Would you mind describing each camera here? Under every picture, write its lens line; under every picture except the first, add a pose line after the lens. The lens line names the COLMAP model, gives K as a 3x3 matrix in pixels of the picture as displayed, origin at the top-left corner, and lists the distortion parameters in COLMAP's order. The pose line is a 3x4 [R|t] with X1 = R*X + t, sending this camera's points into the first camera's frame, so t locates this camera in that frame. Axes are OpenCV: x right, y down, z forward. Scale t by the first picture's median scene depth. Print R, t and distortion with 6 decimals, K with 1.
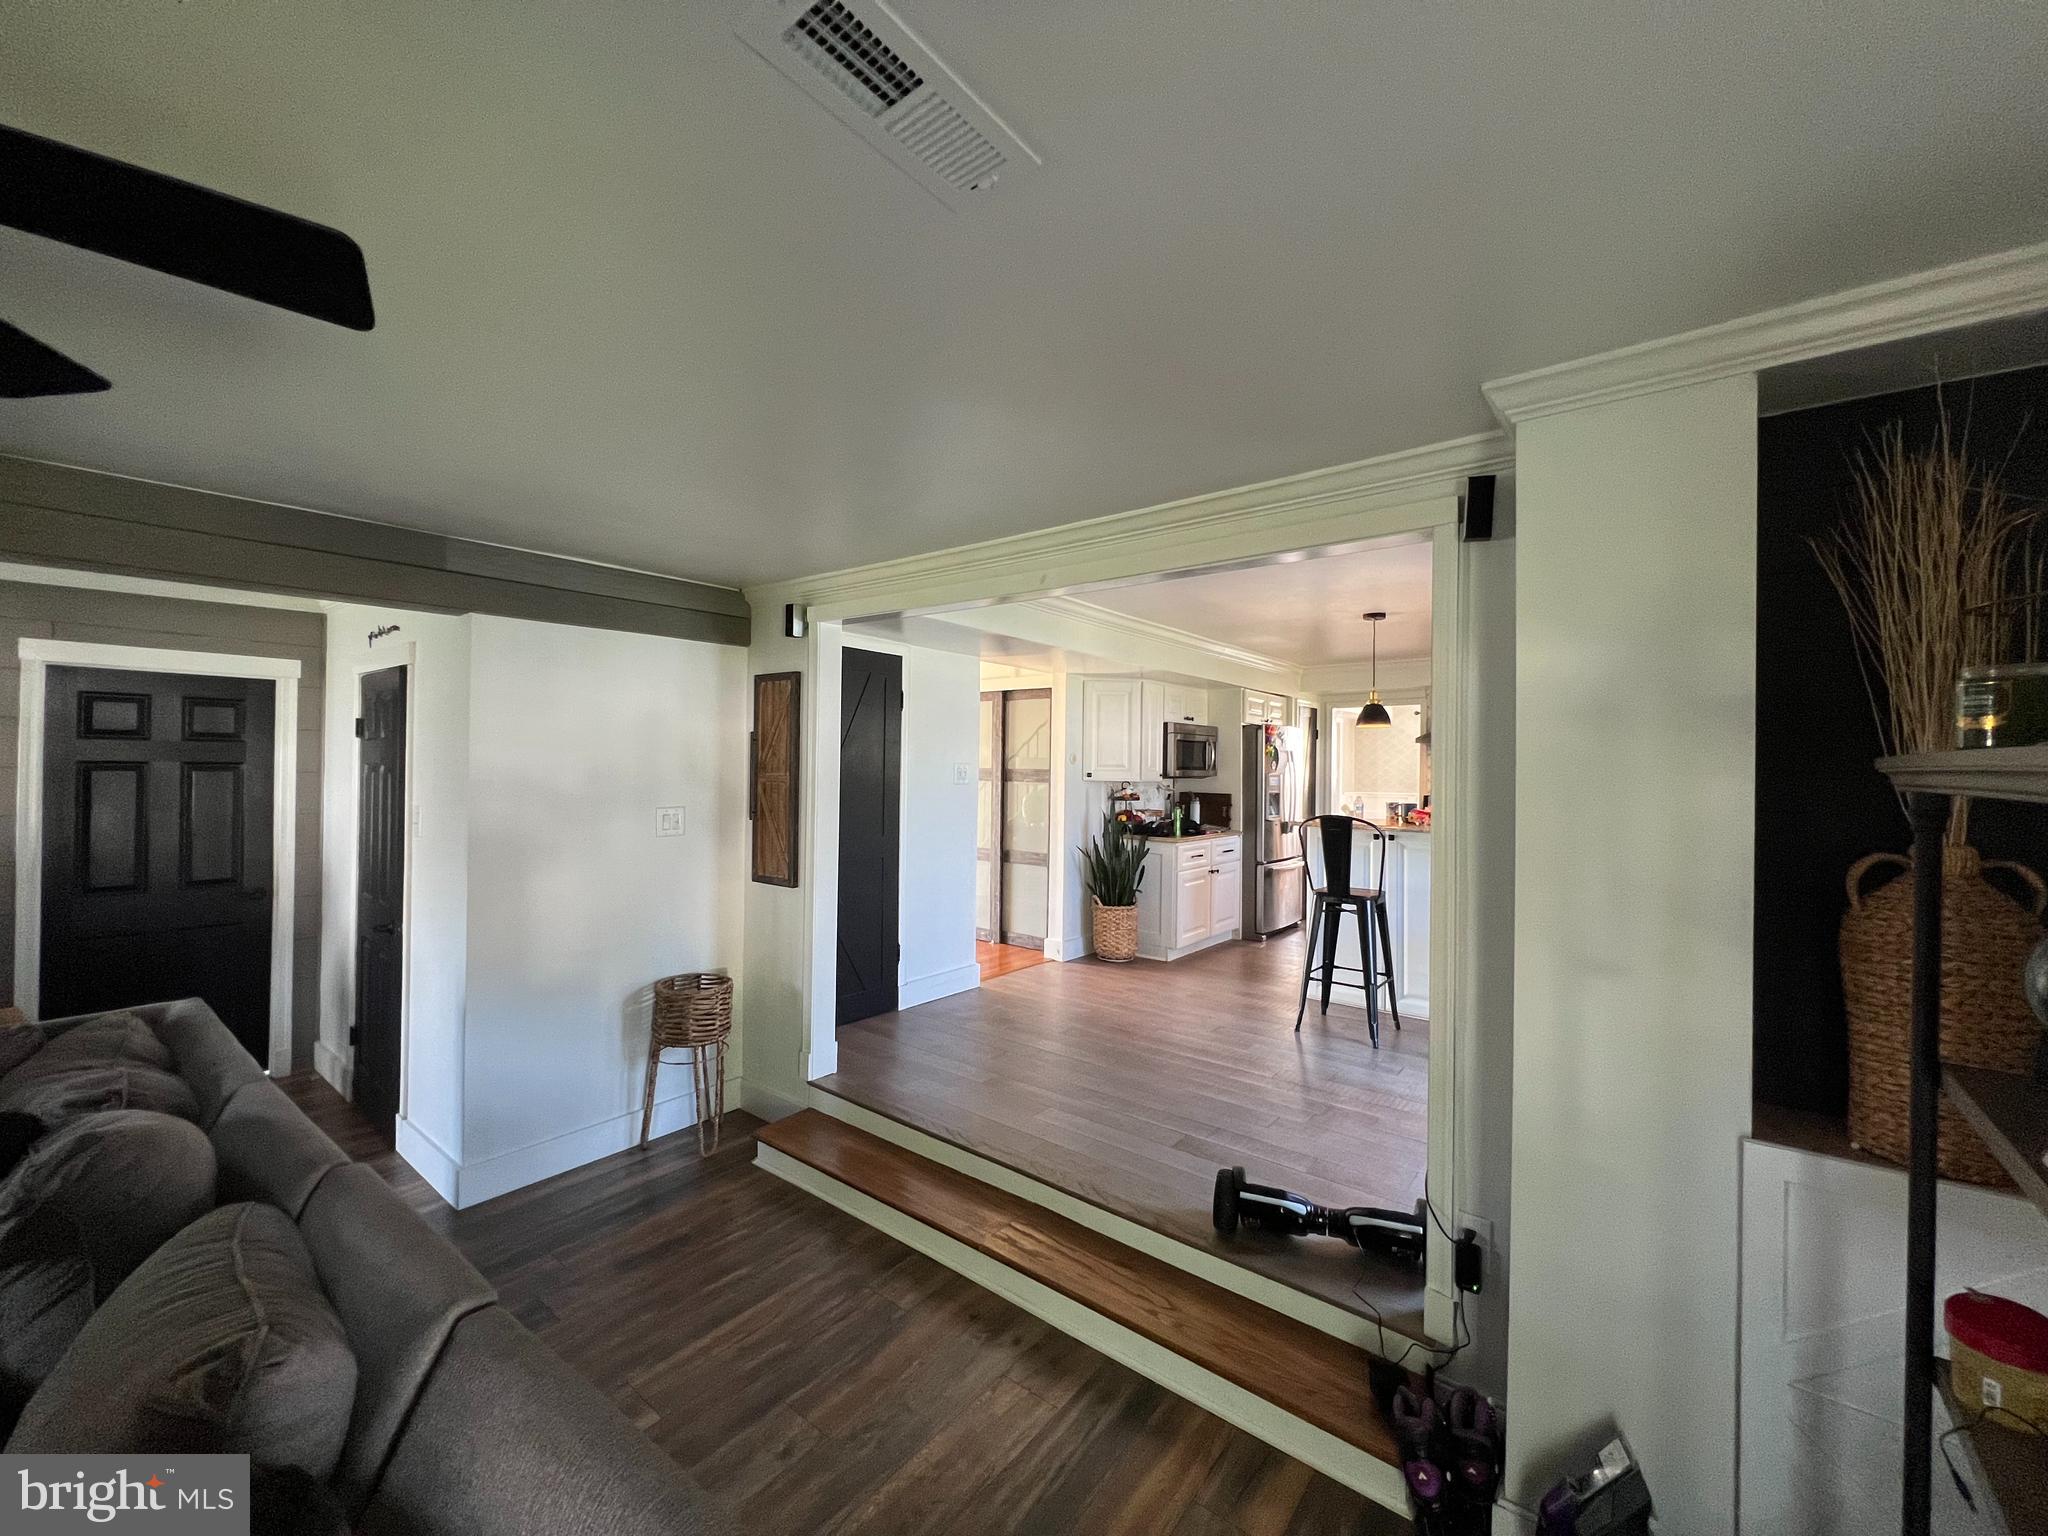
lens RADIAL K [[817.0, 0, 1016.4], [0, 817.0, 767.8], [0, 0, 1]] dist [0.000406, 0.000459]
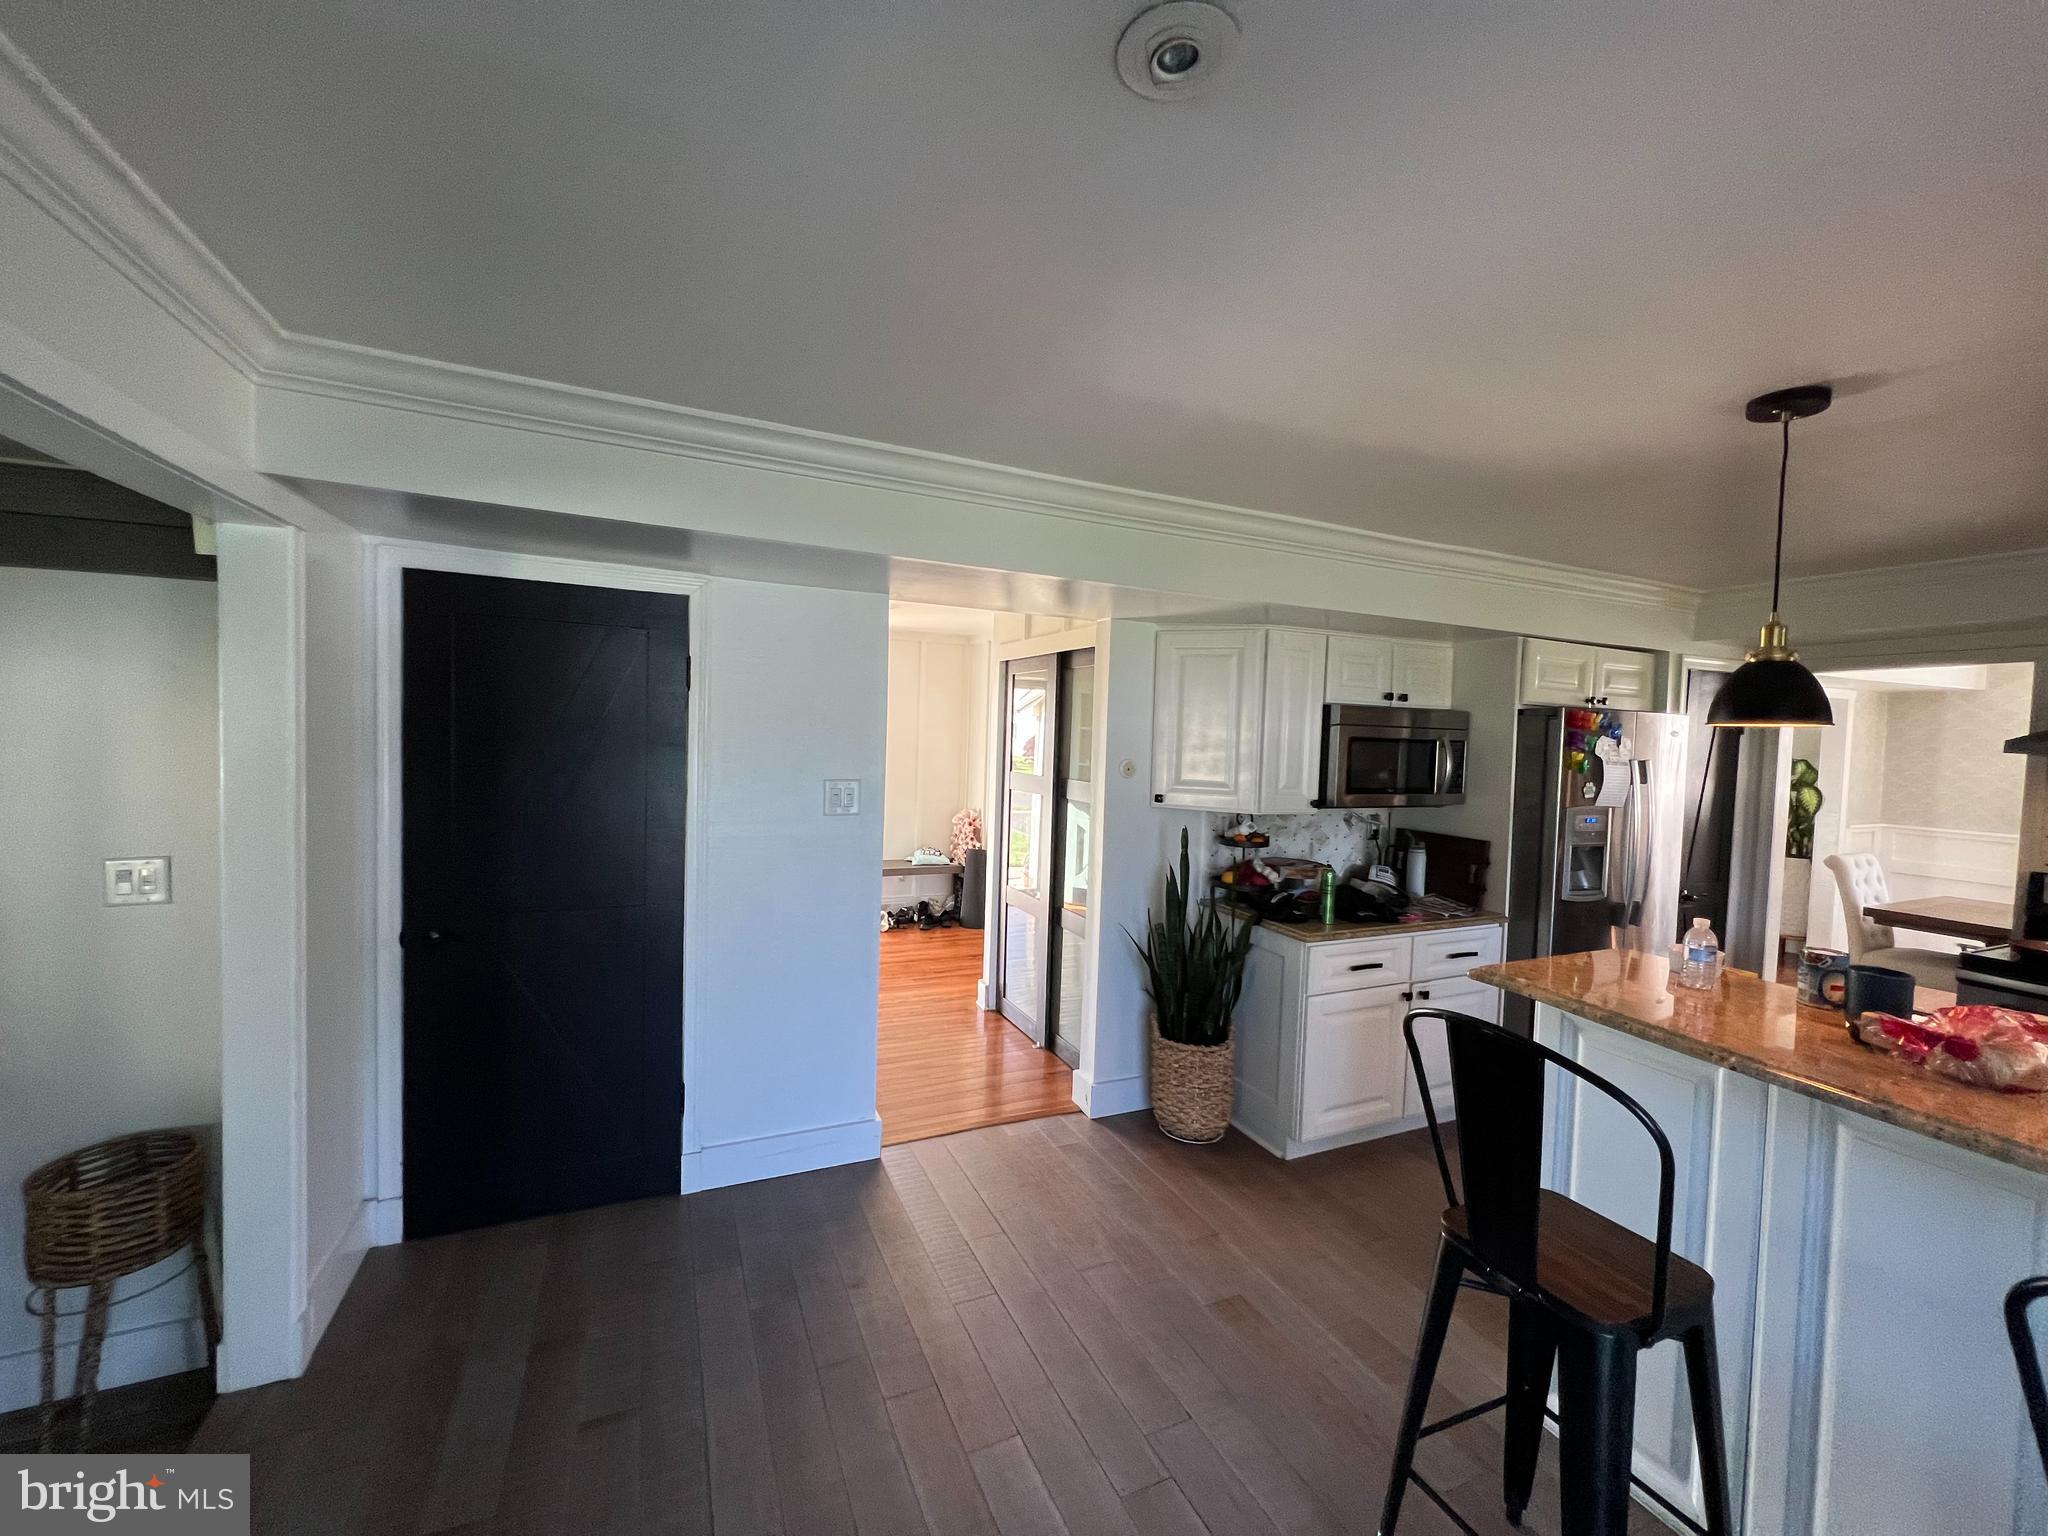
lens RADIAL K [[817.0, 0, 1029.4], [0, 817.0, 761.1], [0, 0, 1]] dist [0.000406, 0.000459]
pose [[0.891240, 0.031360, -0.452447, 0.253507], [-0.019526, 0.999335, 0.030803, -0.031363], [0.453112, -0.018618, 0.891259, 0.435801]]
